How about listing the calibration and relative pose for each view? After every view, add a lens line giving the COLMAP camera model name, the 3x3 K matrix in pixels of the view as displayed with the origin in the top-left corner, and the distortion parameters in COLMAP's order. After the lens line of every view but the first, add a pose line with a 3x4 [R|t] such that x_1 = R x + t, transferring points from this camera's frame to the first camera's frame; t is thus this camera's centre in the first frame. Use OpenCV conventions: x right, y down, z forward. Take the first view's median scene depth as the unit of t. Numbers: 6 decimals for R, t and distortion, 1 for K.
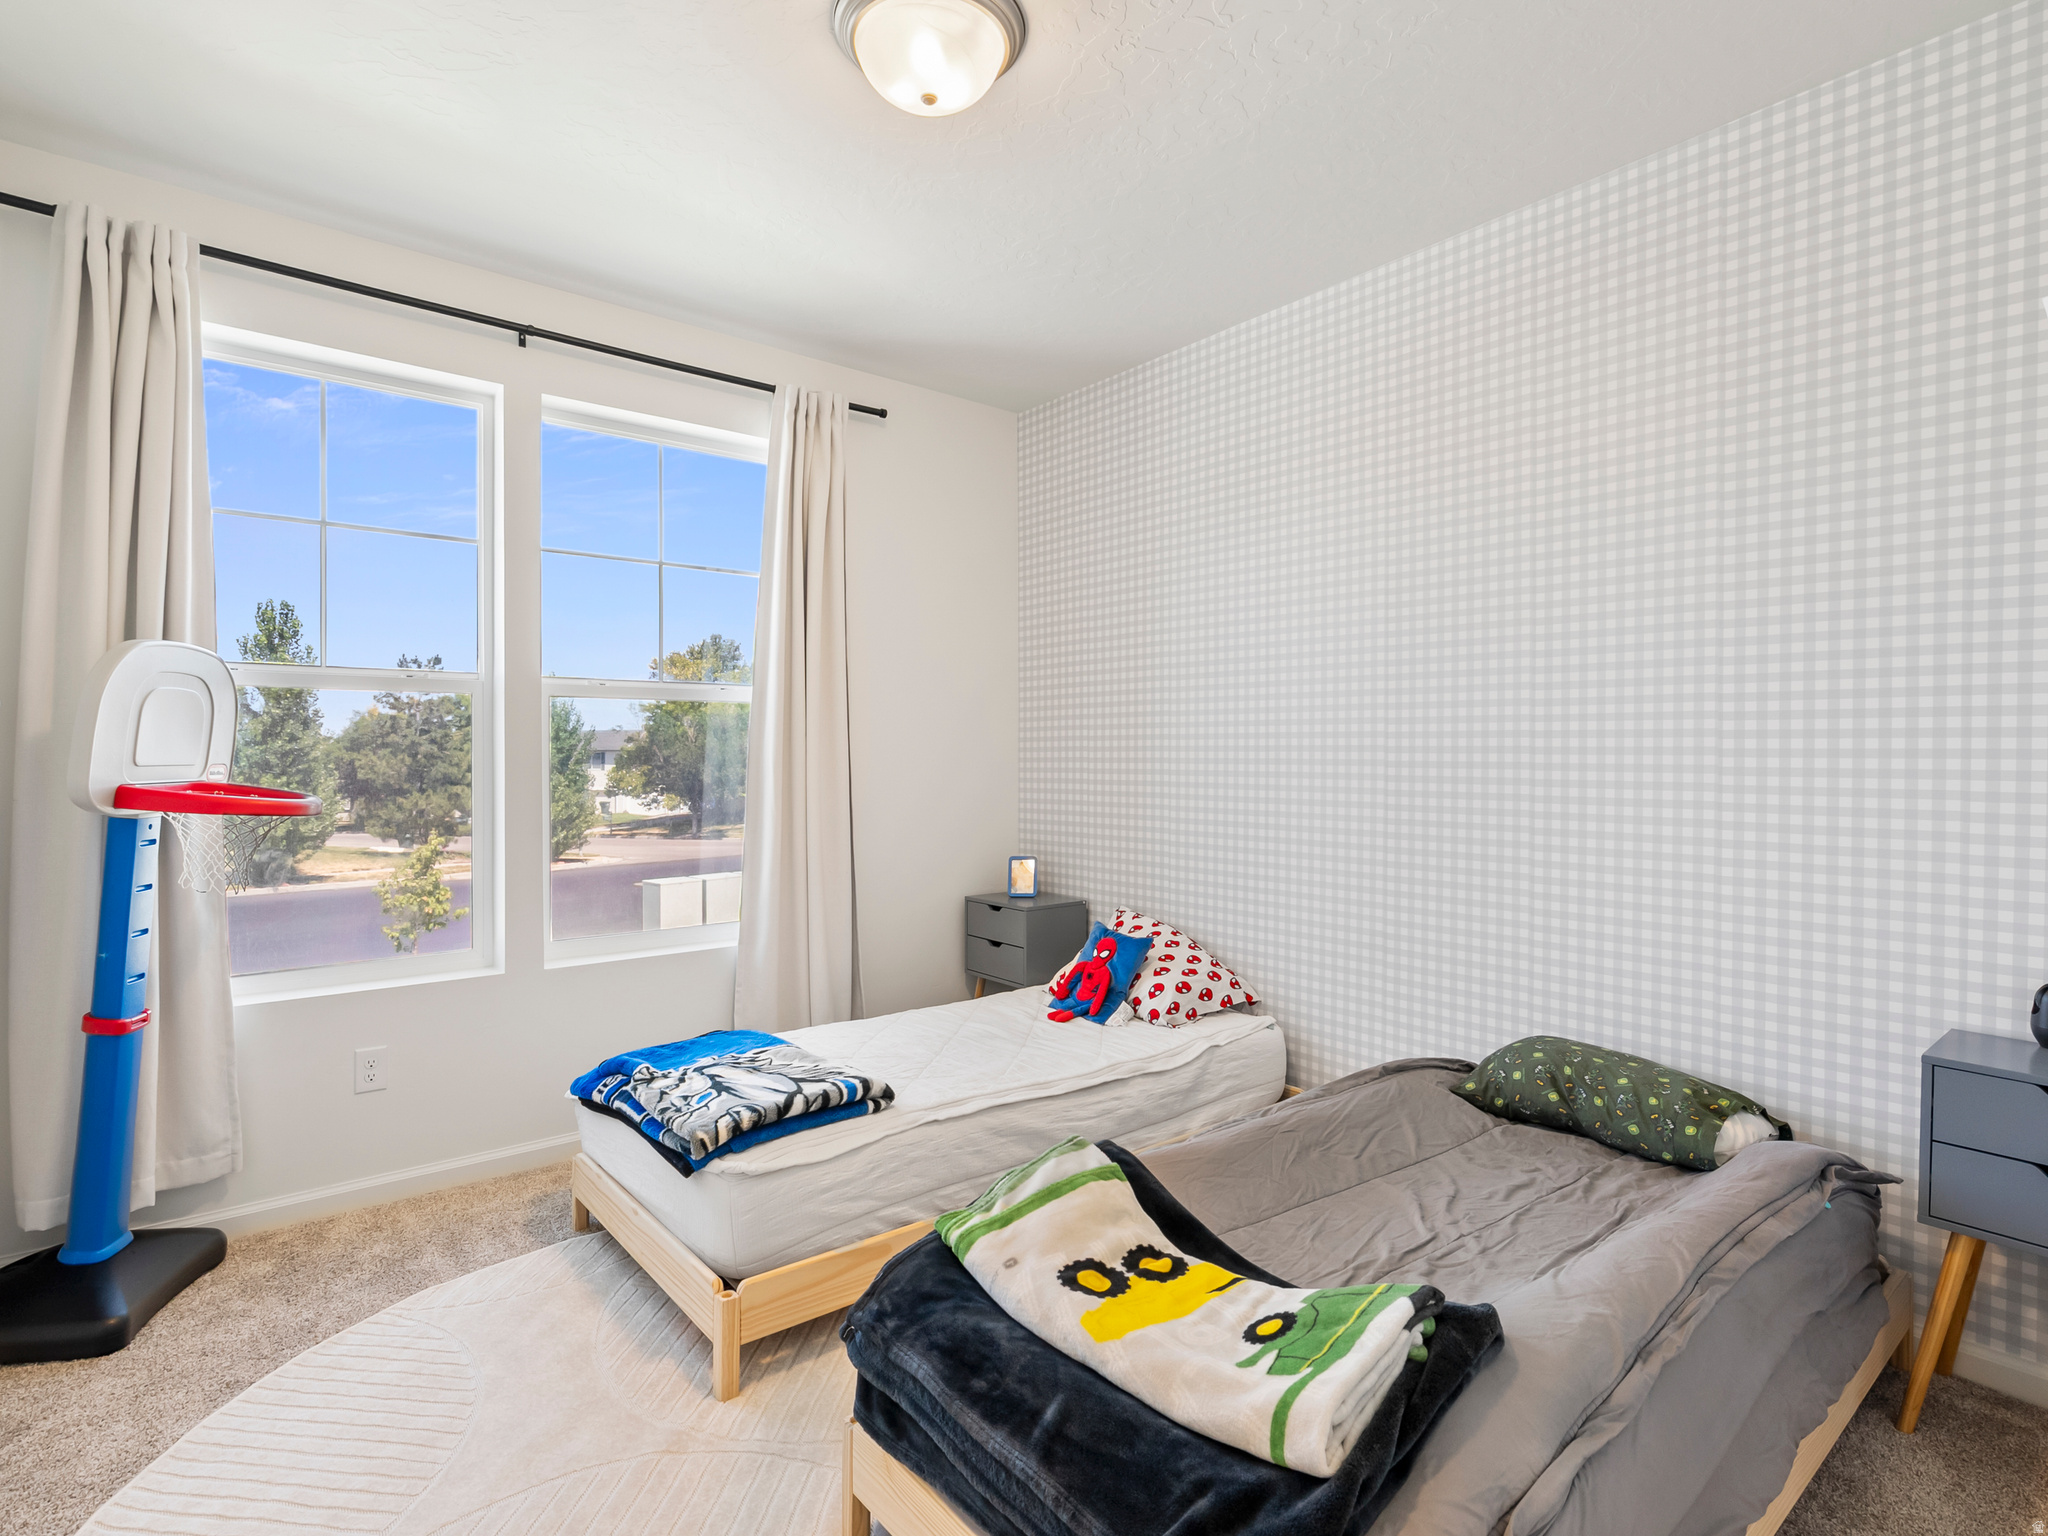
lens RADIAL K [[1042.9, 0, 1026.1], [0, 1042.9, 779.1], [0, 0, 1]] dist [-0.012404, 0.005872]
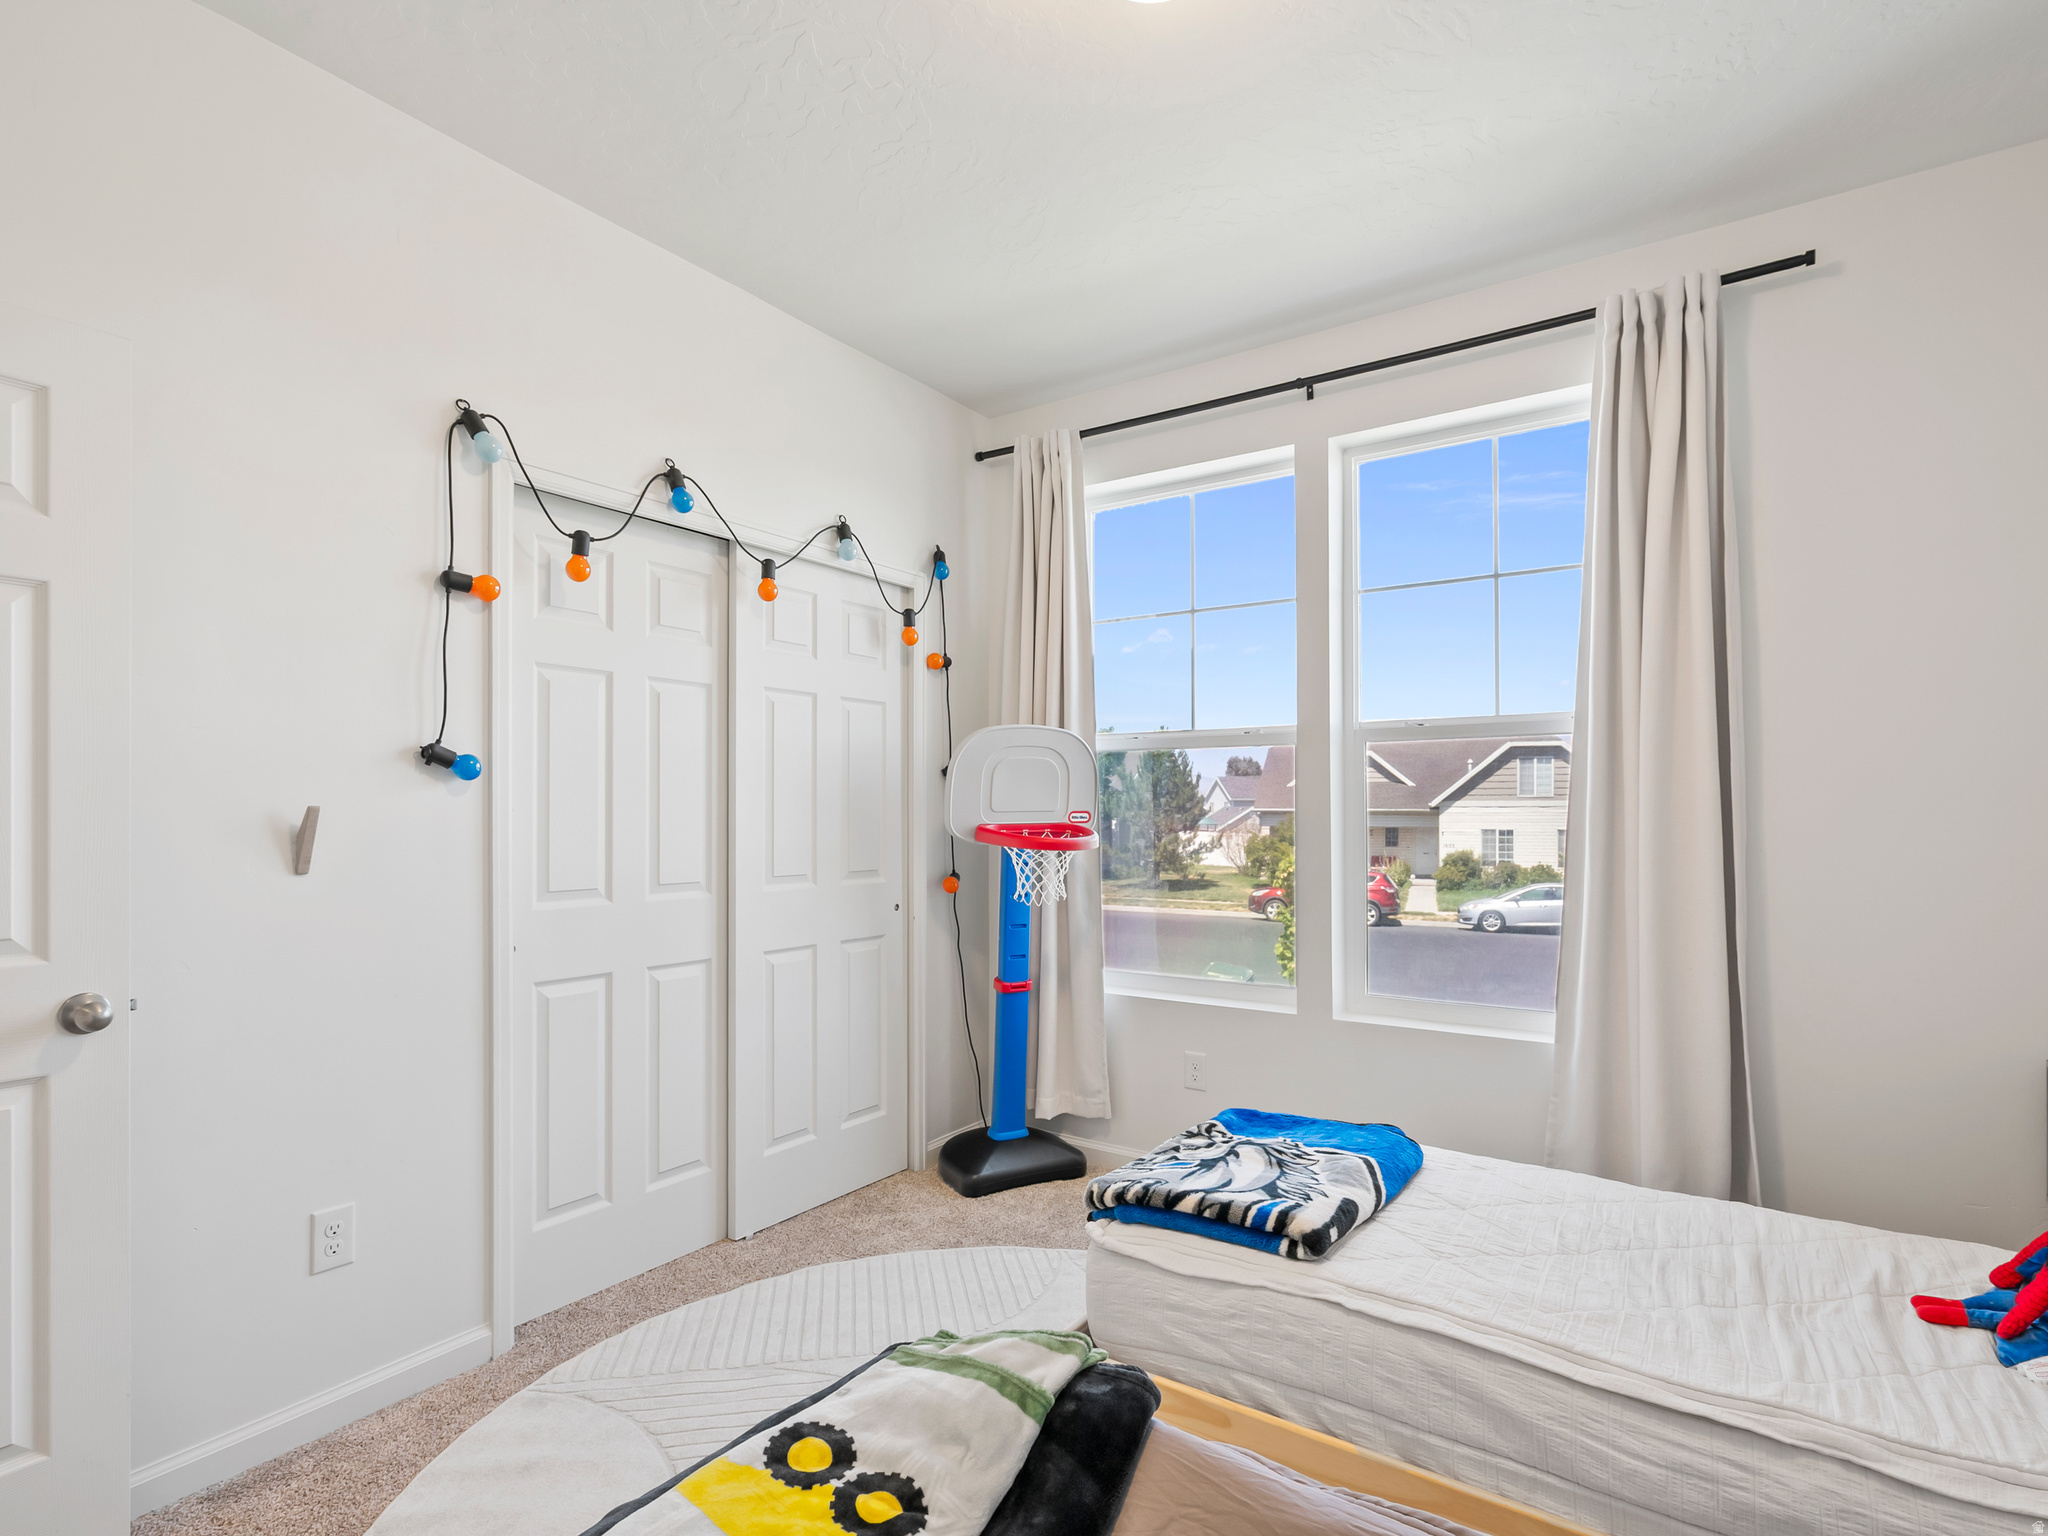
lens RADIAL K [[1052.9, 0, 1018.5], [0, 1052.9, 826.2], [0, 0, 1]] dist [-0.004541, 0.000446]
pose [[0.265020, 0.016930, -0.964094, 0.538424], [-0.016473, 0.999779, 0.013028, -0.011347], [0.964102, 0.012429, 0.265241, 0.567834]]
